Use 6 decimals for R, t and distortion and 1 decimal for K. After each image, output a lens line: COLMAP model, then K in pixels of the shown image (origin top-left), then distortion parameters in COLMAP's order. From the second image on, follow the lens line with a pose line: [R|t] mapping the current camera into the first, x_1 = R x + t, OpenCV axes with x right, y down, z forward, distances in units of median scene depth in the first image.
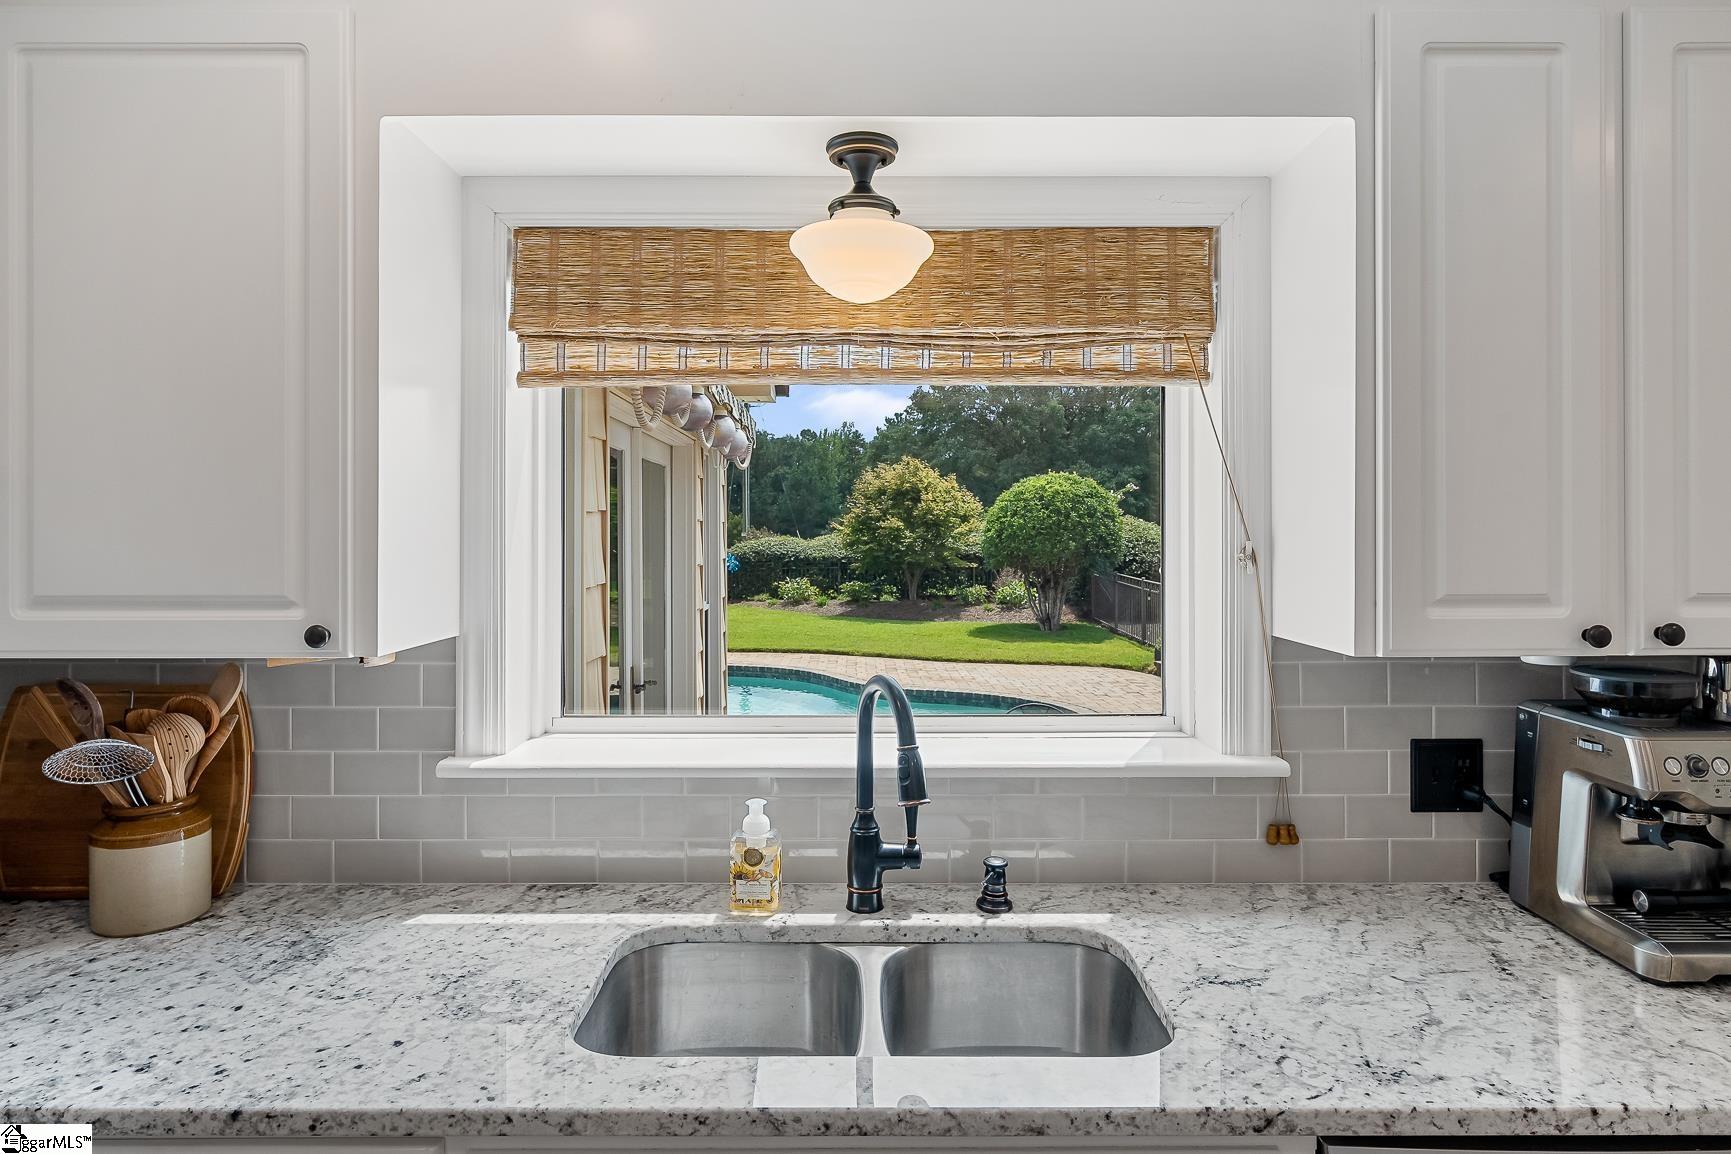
lens RADIAL K [[1004.3, 0, 865.7], [0, 1004.3, 527.2], [0, 0, 1]] dist [-0.004802, 0.000456]
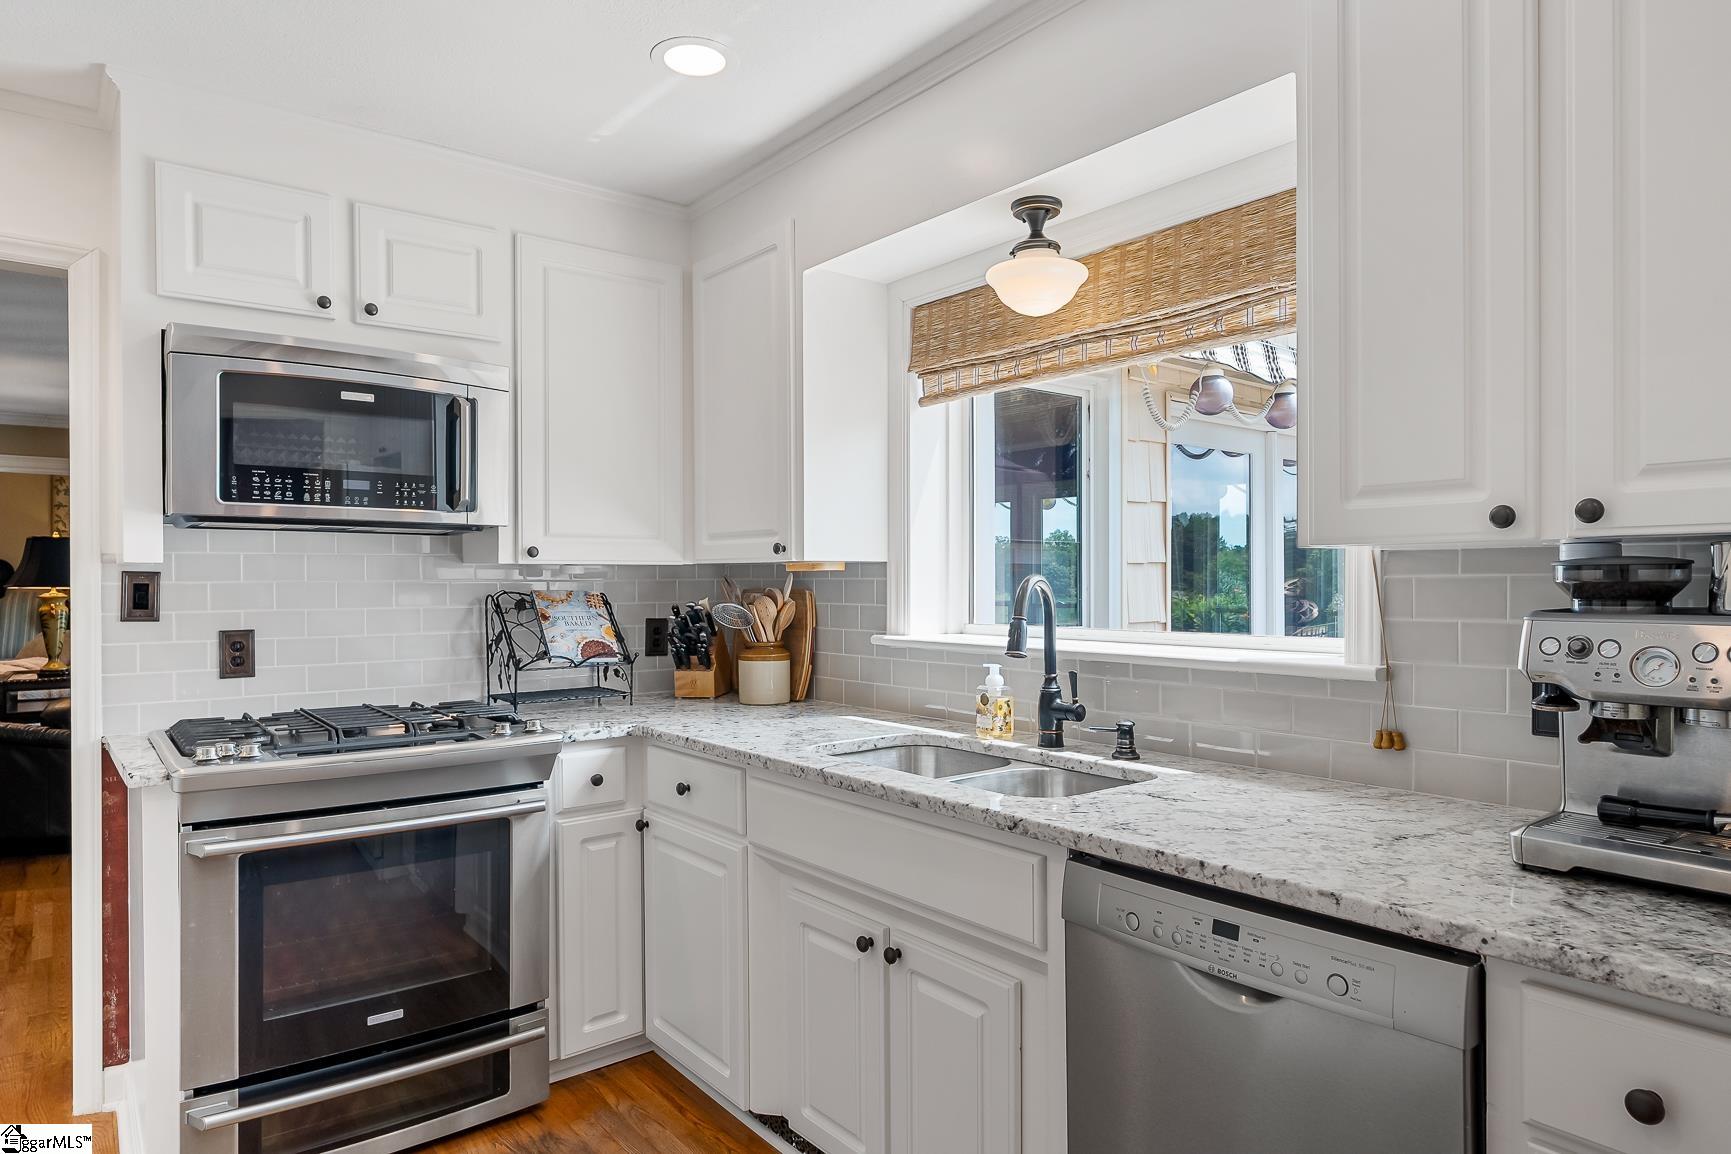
lens RADIAL K [[1042.0, 0, 865.4], [0, 1042.0, 580.9], [0, 0, 1]] dist [-0.000935, 0.000229]
pose [[0.619924, 0.000466, -0.784661, 1.008418], [0.004933, 0.999978, 0.004491, 0.144626], [0.784646, -0.006655, 0.619908, -0.105455]]
